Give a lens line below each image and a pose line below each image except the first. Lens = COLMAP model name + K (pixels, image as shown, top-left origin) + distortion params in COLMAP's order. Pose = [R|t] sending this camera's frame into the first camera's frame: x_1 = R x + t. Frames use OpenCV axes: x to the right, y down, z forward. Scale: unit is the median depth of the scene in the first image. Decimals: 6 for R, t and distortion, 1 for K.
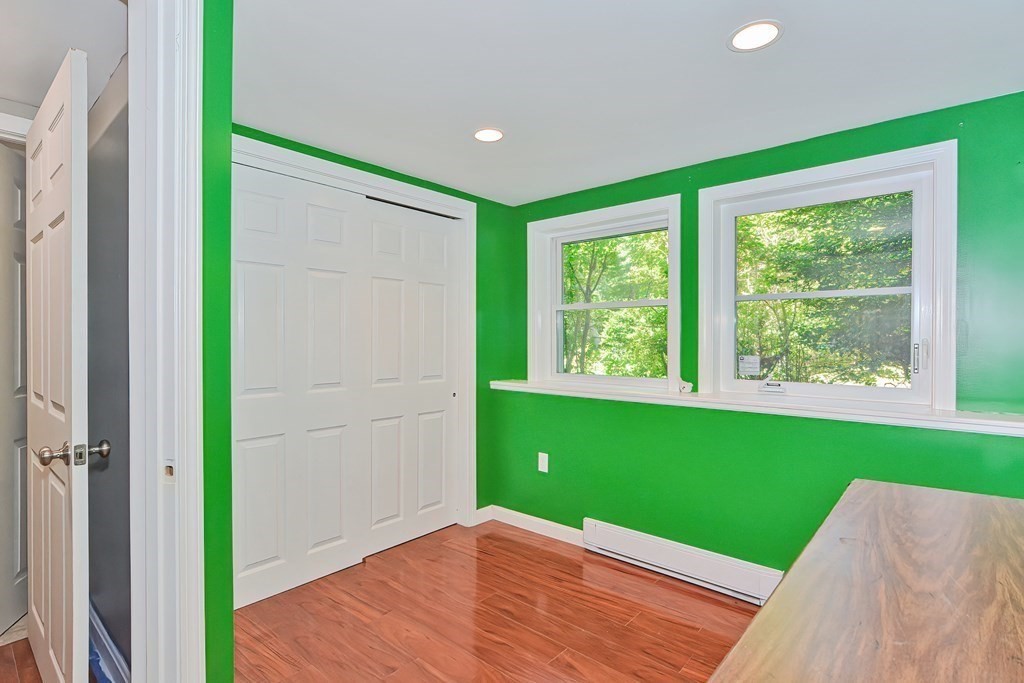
lens RADIAL K [[499.3, 0, 506.9], [0, 499.3, 340.1], [0, 0, 1]] dist [-0.025663, 0.009119]
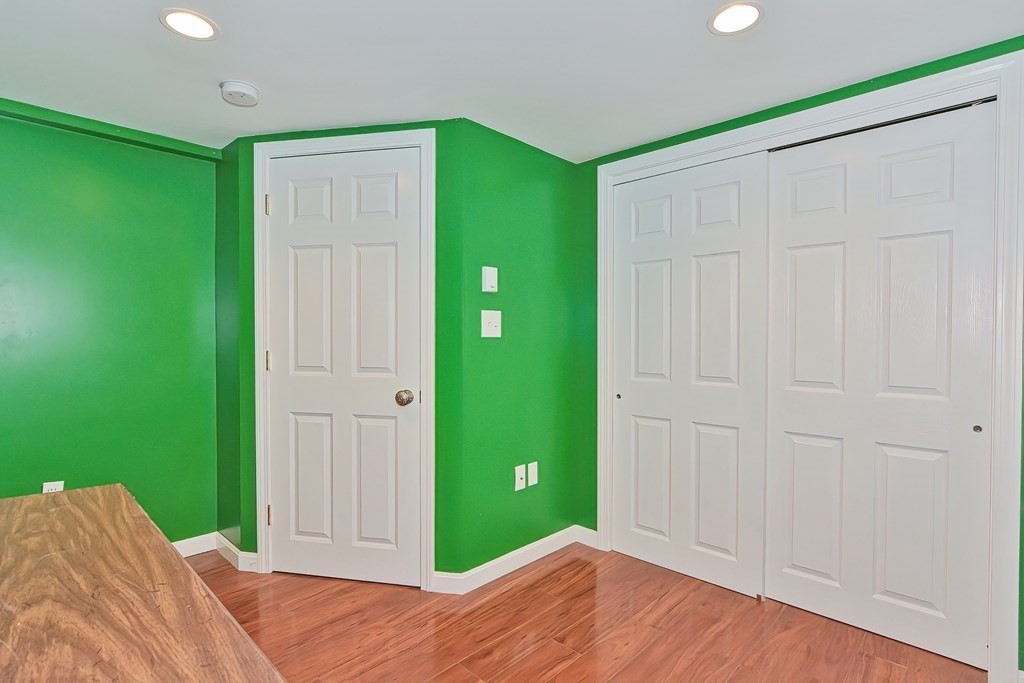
lens RADIAL K [[514.2, 0, 510.4], [0, 514.2, 343.5], [0, 0, 1]] dist [-0.020064, 0.010244]
pose [[-0.047565, 0.011848, -0.998798, 1.467785], [-0.002185, 0.999926, 0.011965, 0.034784], [0.998866, 0.002751, -0.047536, 1.617643]]
